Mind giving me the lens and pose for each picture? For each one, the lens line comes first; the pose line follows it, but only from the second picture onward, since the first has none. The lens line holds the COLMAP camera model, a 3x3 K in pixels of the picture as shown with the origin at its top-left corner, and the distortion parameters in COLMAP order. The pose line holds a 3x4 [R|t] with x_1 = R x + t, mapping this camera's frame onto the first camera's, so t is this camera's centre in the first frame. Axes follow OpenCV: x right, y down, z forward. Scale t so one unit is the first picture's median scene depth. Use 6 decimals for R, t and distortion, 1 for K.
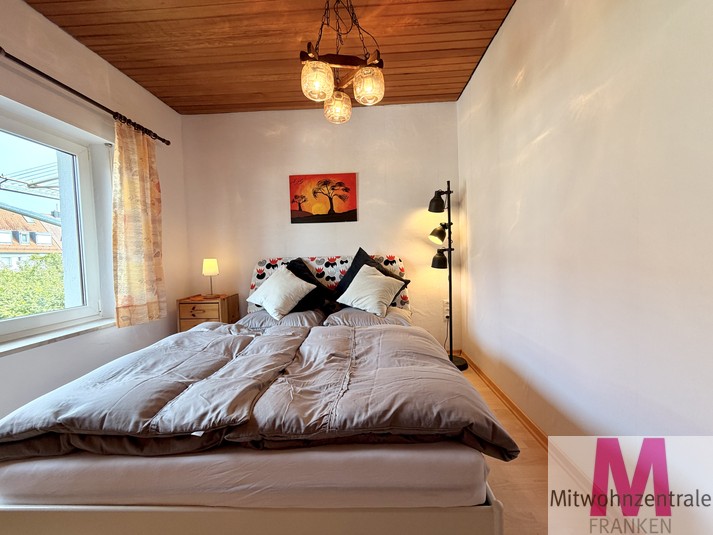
lens RADIAL K [[284.7, 0, 357.8], [0, 284.7, 267.0], [0, 0, 1]] dist [0.001980, 0.000281]
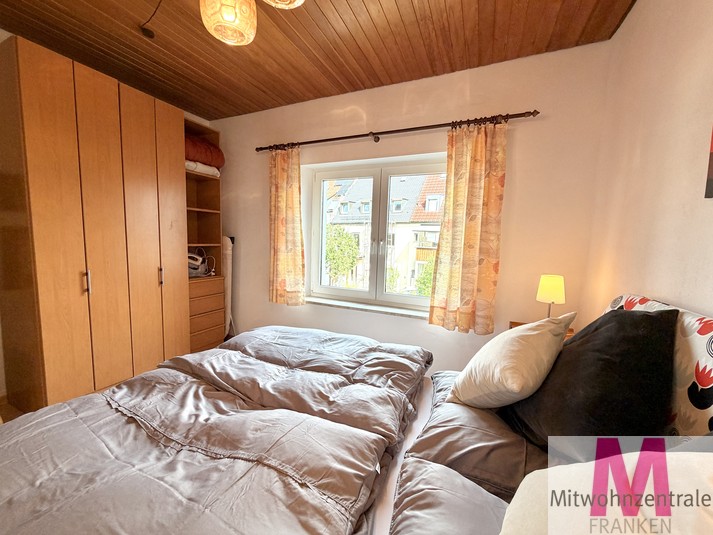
lens RADIAL K [[284.7, 0, 359.3], [0, 284.7, 269.3], [0, 0, 1]] dist [0.001980, 0.000281]
pose [[-0.355528, 0.108275, -0.928373, 0.285608], [-0.061060, 0.988455, 0.138666, -0.138991], [0.932669, 0.105986, -0.344812, 1.104762]]
